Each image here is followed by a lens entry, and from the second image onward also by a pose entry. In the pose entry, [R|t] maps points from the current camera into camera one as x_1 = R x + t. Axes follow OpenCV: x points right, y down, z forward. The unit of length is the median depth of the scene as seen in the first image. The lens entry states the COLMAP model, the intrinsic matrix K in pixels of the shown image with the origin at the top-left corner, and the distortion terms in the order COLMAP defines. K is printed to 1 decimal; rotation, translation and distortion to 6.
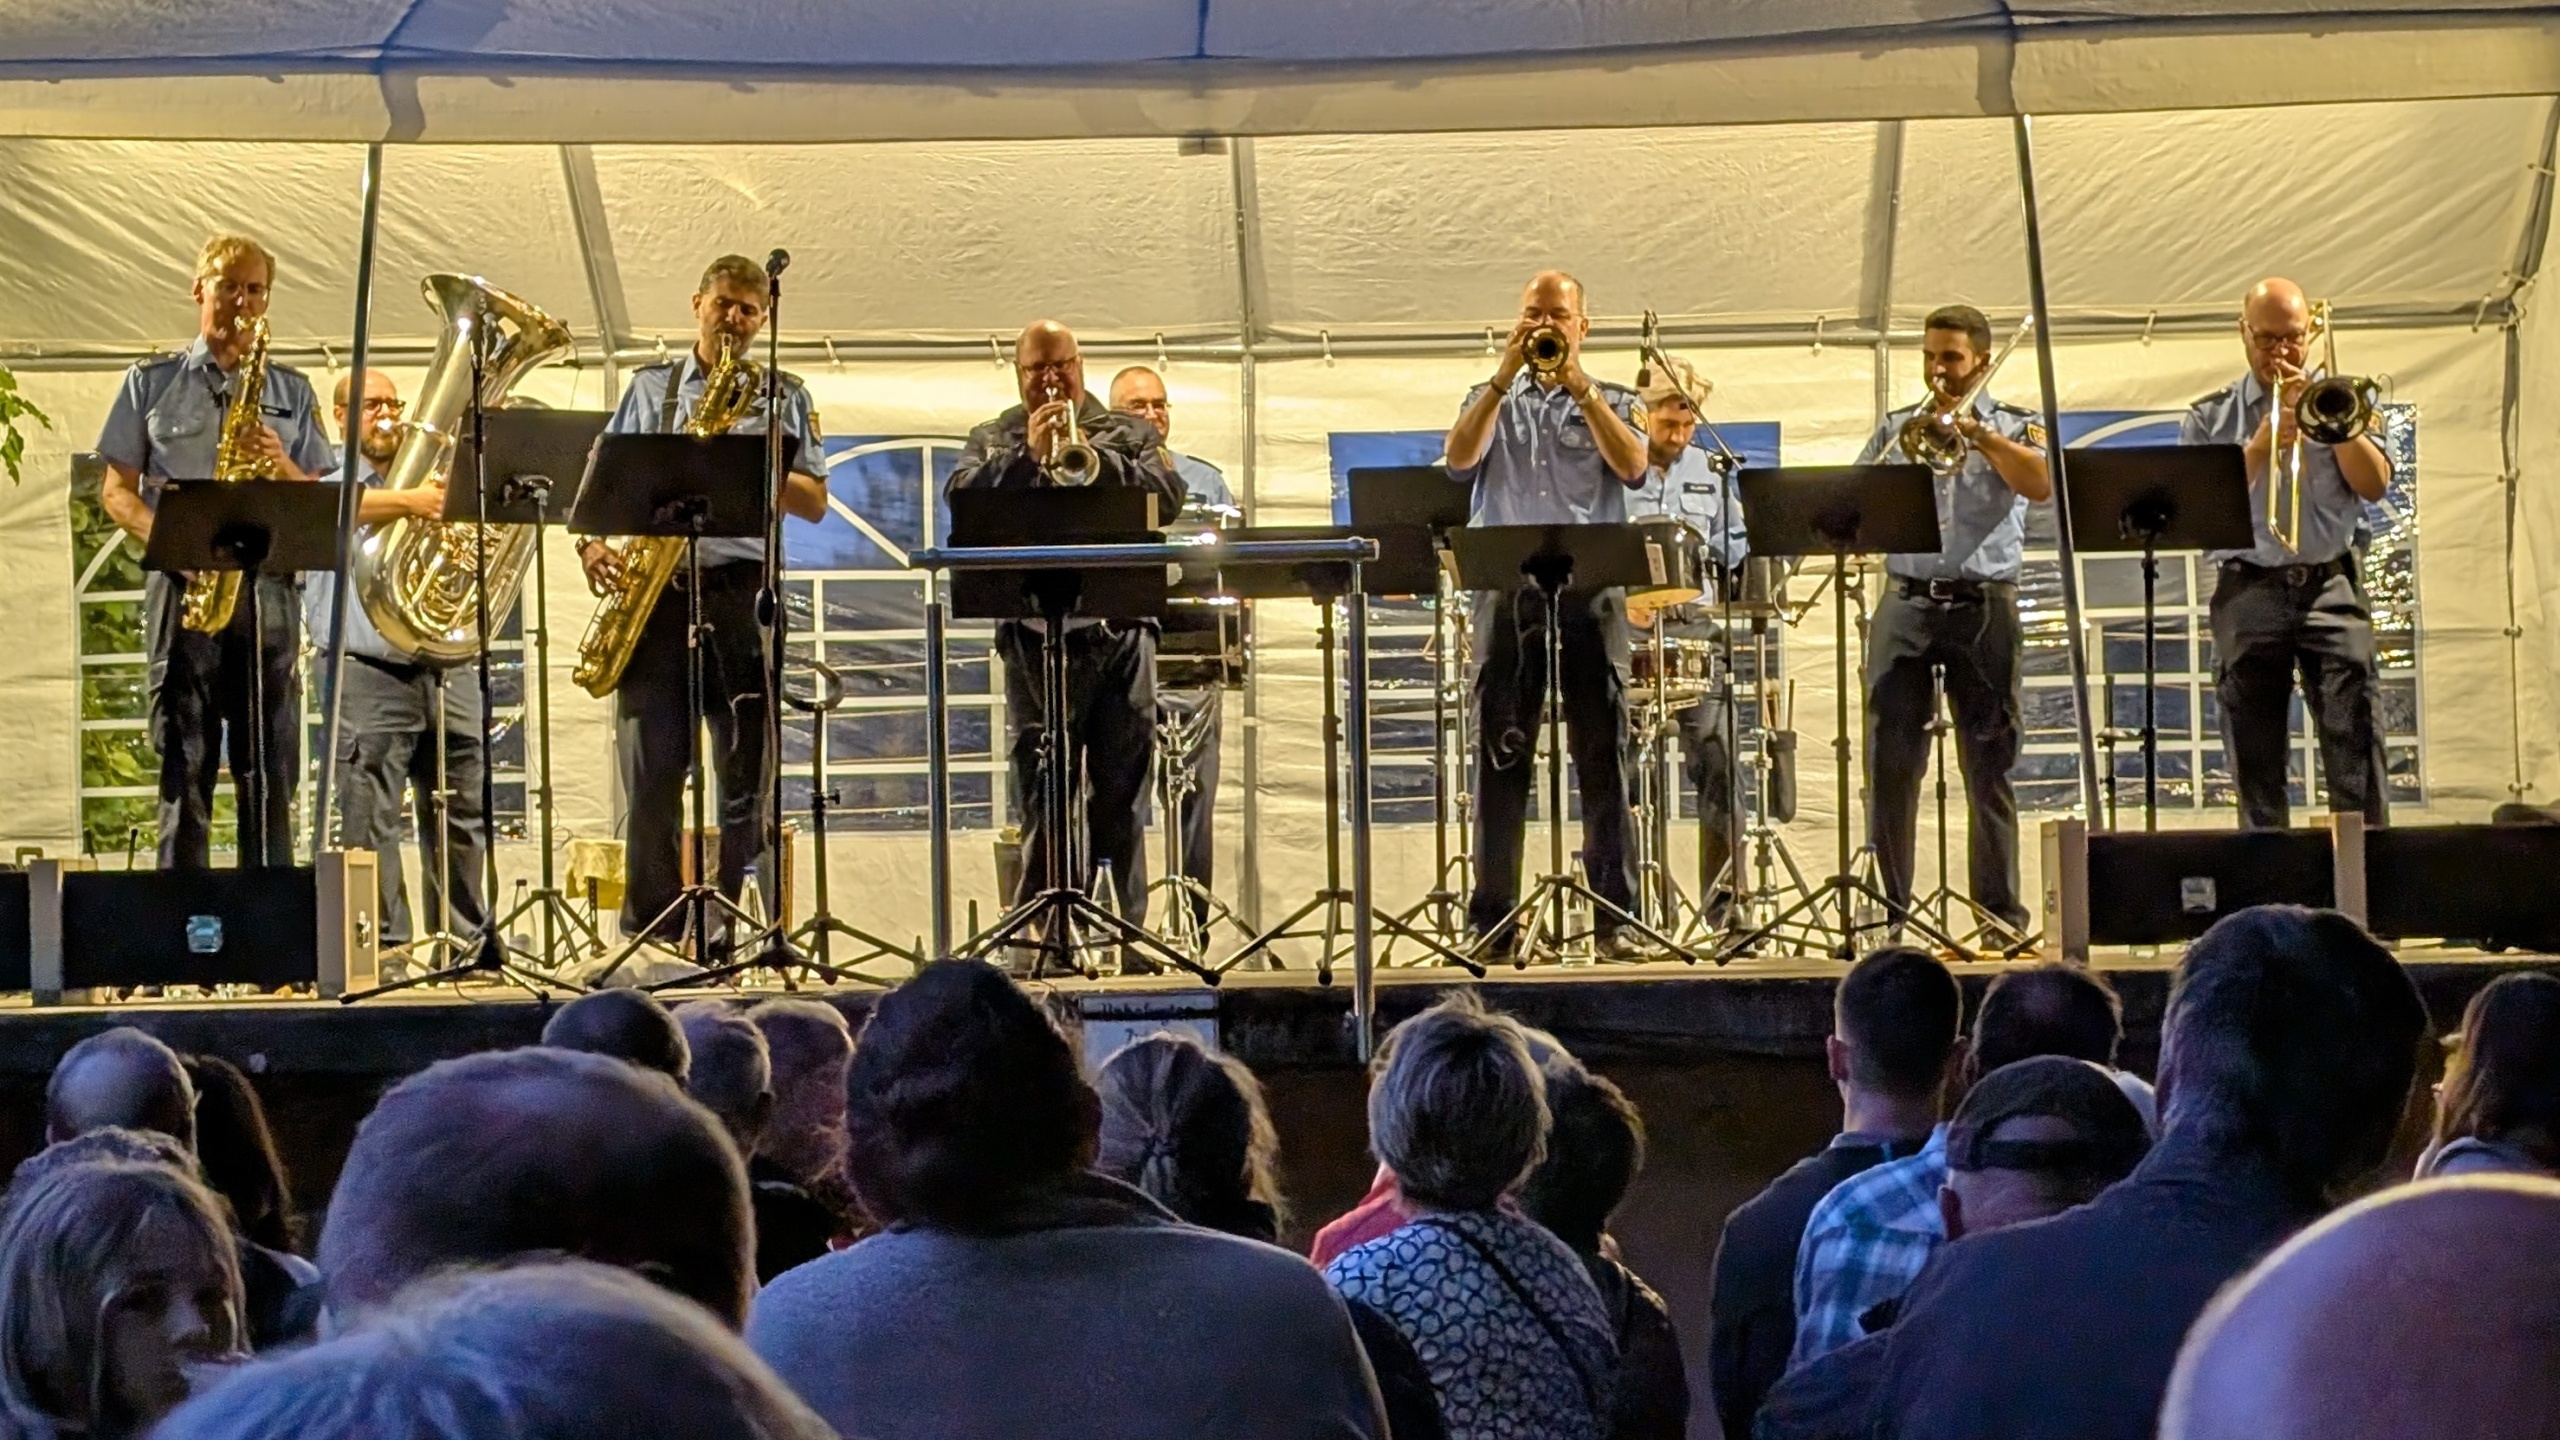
lens RADIAL K [[5464.5, 0, 1280.0], [0, 5464.5, 720.0], [0, 0, 1]] dist [0.454045, -3.794718]
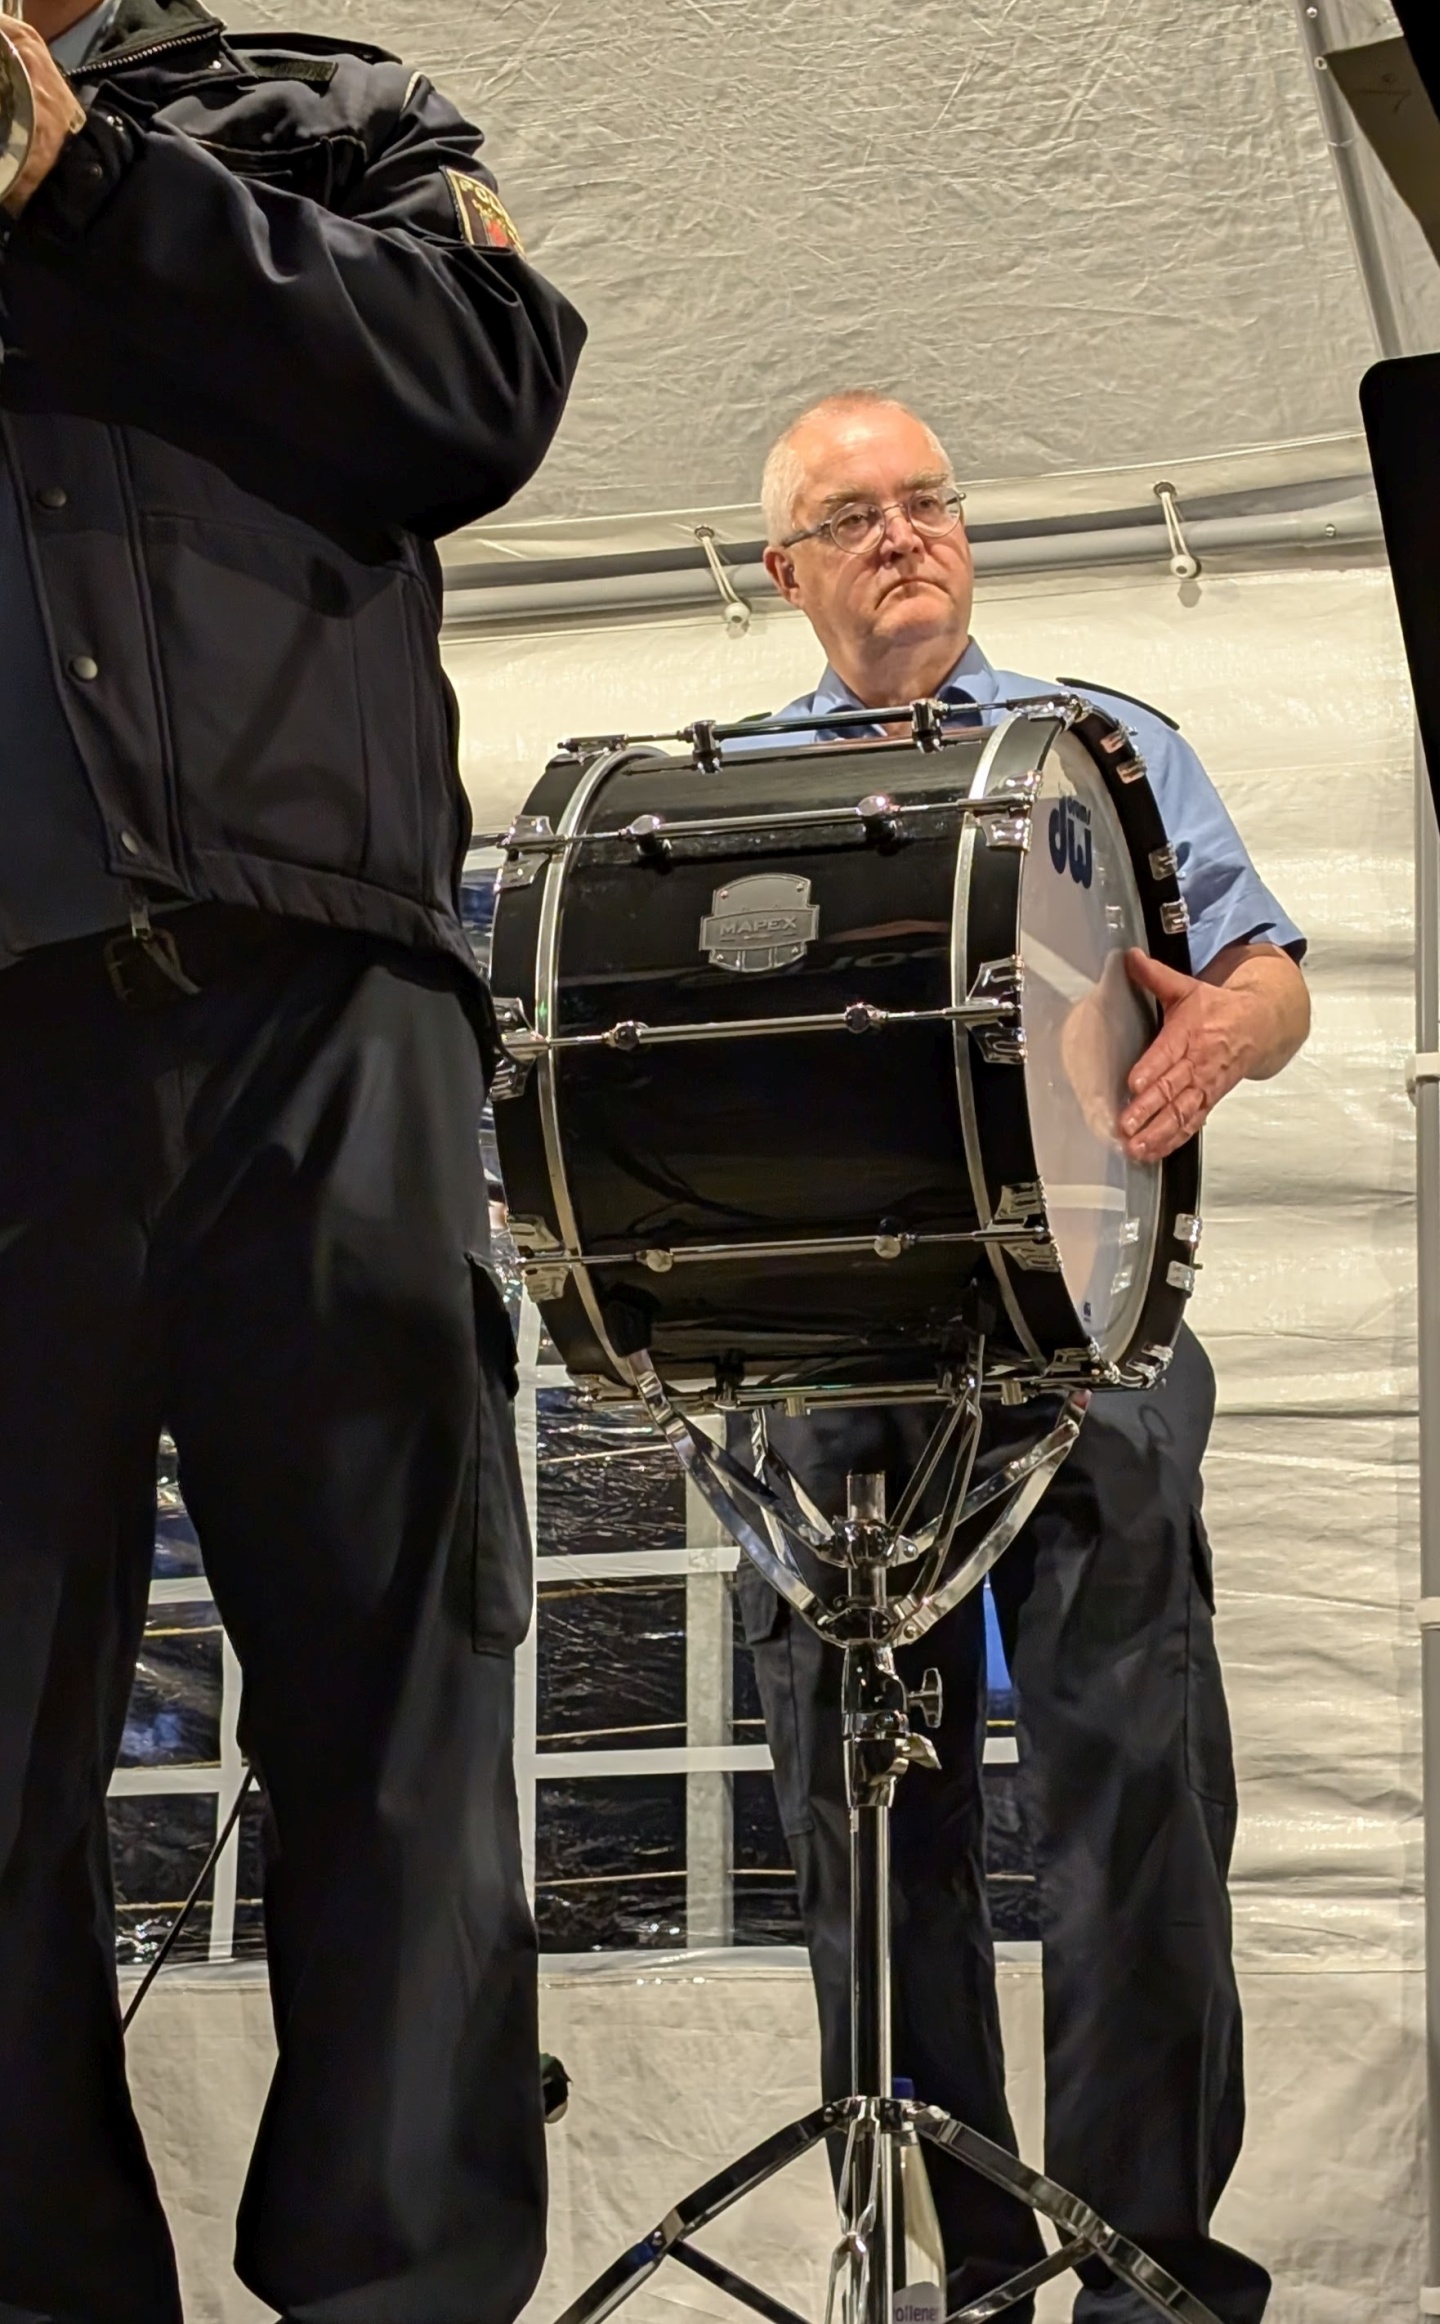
lens RADIAL K [[5060.8, 0, 726.5], [0, 5060.8, 1229.8], [0, 0, 1]] dist [0.204949, -0.069390]
pose [[0.953065, -0.043604, -0.299608, 0.046166], [0.001910, 0.990421, -0.138067, 0.019748], [0.302758, 0.131015, 0.944019, 0.715705]]
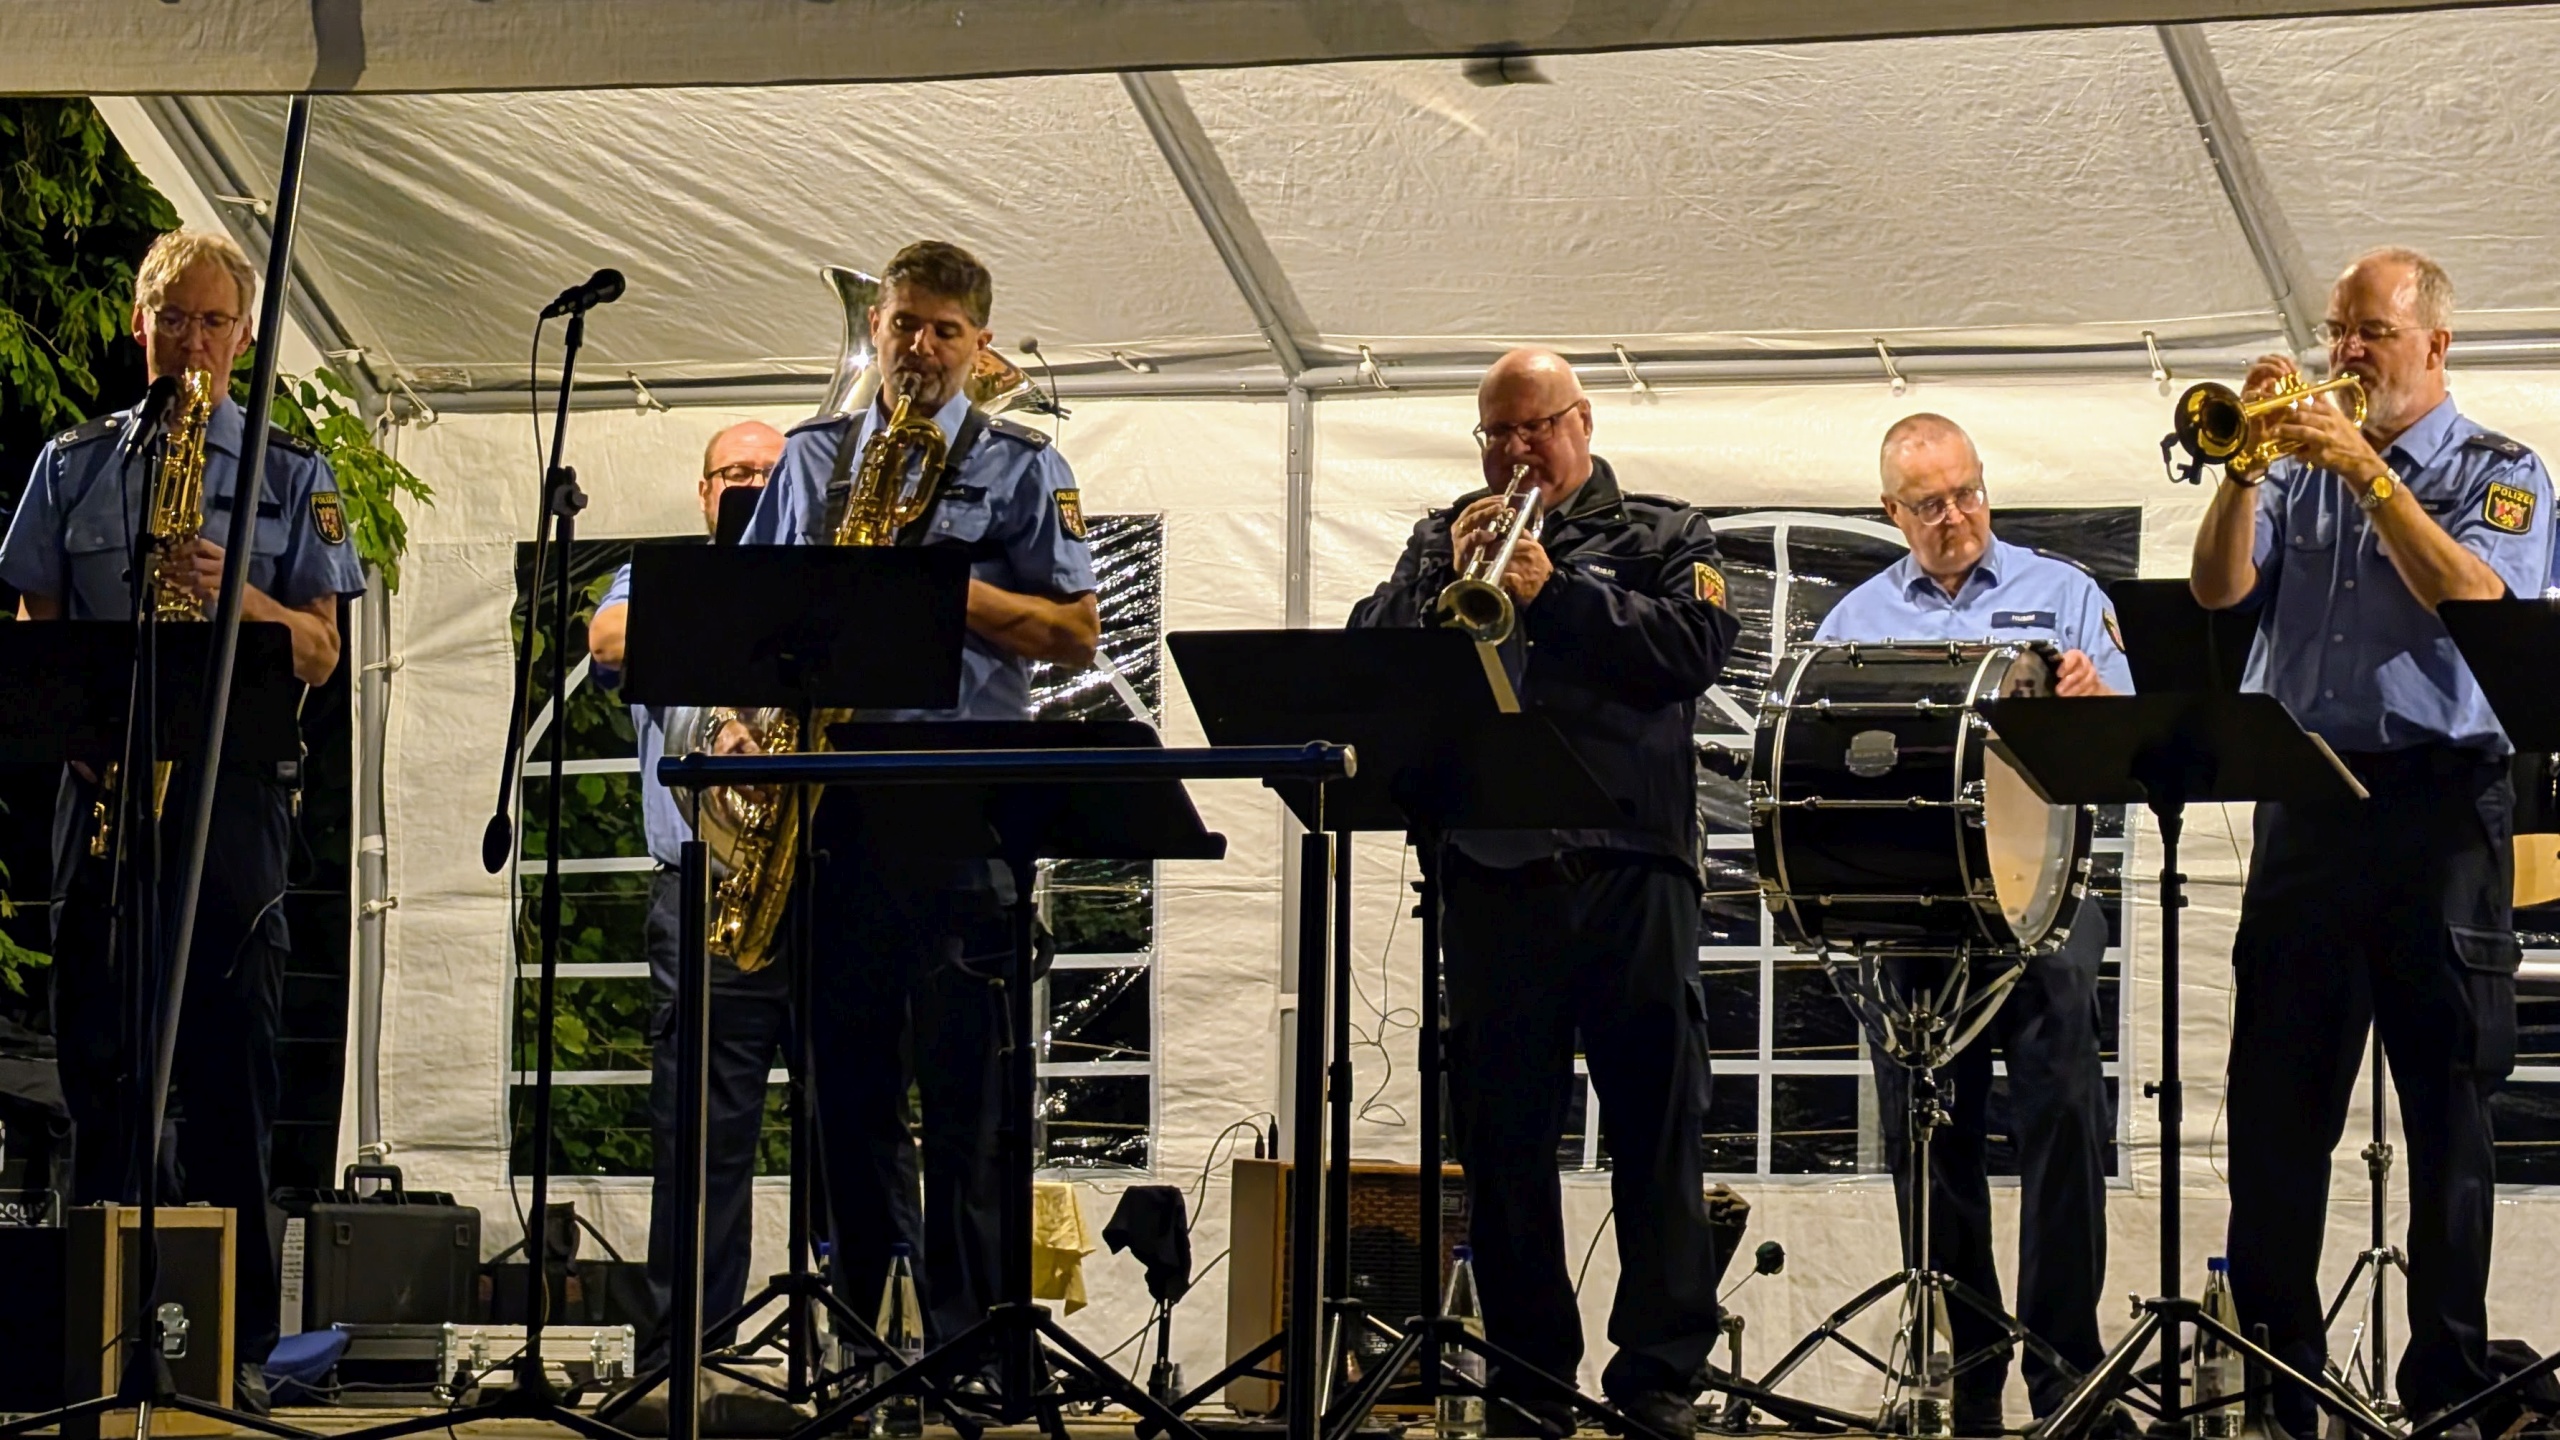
lens RADIAL K [[9687.5, 0, 1280.0], [0, 9687.5, 720.0], [0, 0, 1]] dist [0.410773, 4.151721]
pose [[0.921742, 0.007209, -0.387737, 0.302413], [-0.012609, 0.999856, -0.011385, -0.016676], [0.387599, 0.015383, 0.921700, 0.009590]]
